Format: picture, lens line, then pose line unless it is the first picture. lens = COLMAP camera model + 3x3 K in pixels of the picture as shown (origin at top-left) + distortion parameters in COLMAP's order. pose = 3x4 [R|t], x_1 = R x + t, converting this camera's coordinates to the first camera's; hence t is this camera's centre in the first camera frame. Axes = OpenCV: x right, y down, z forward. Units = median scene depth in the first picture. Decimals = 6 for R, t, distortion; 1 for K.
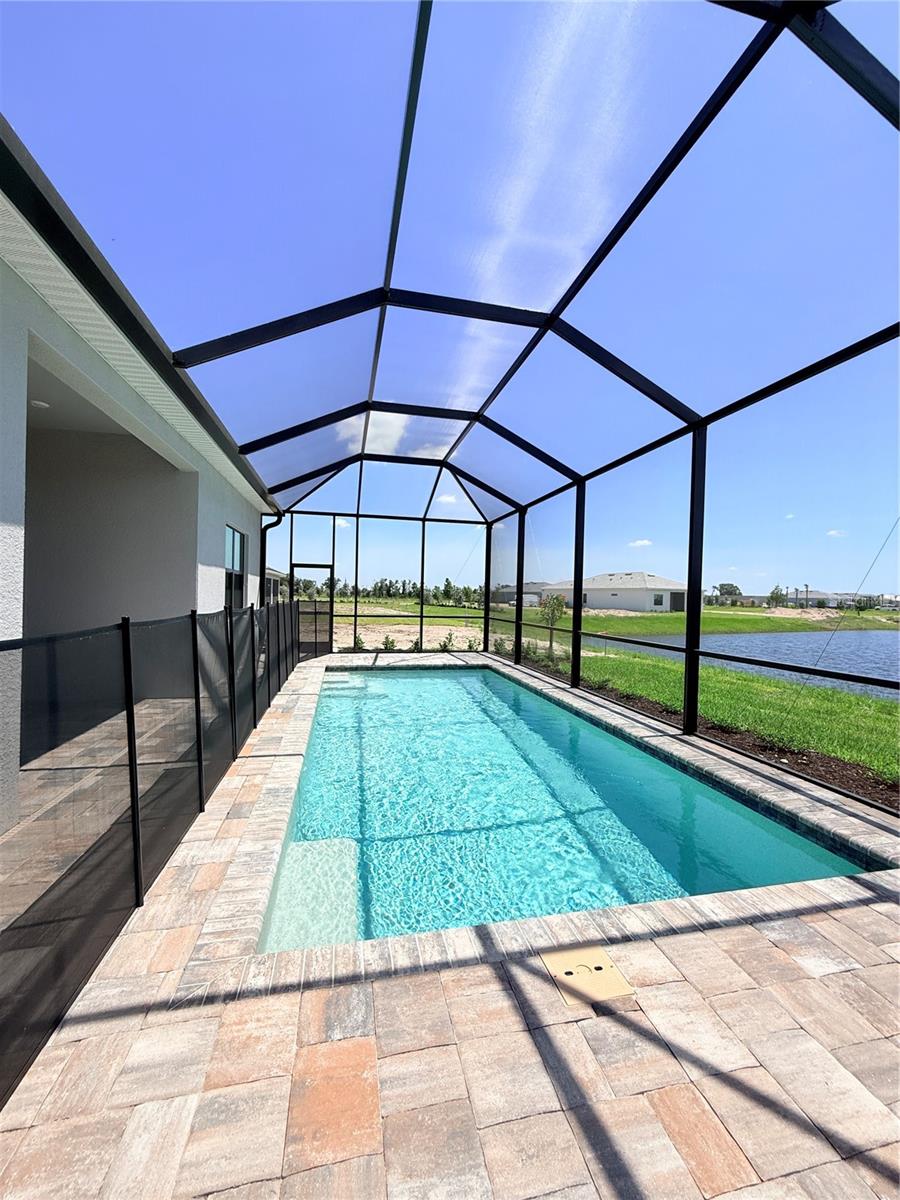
lens RADIAL K [[479.8, 0, 451.6], [0, 479.8, 598.8], [0, 0, 1]] dist [-0.000793, 0.000368]
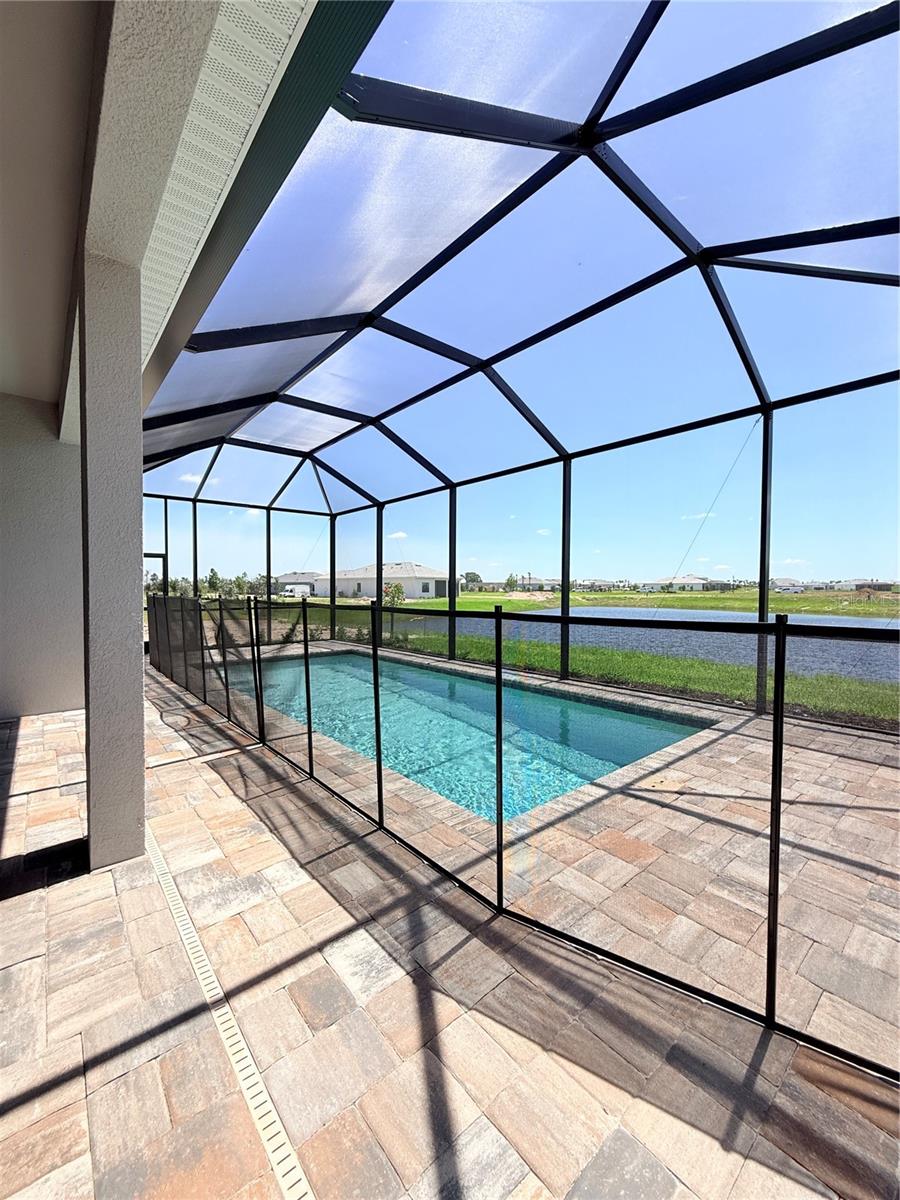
lens RADIAL K [[479.8, 0, 451.6], [0, 479.8, 598.8], [0, 0, 1]] dist [-0.000793, 0.000368]
pose [[0.884690, -0.032978, 0.465011, -0.925598], [0.023182, 0.999373, 0.026770, 0.004244], [-0.465602, -0.012903, 0.884900, -0.177419]]
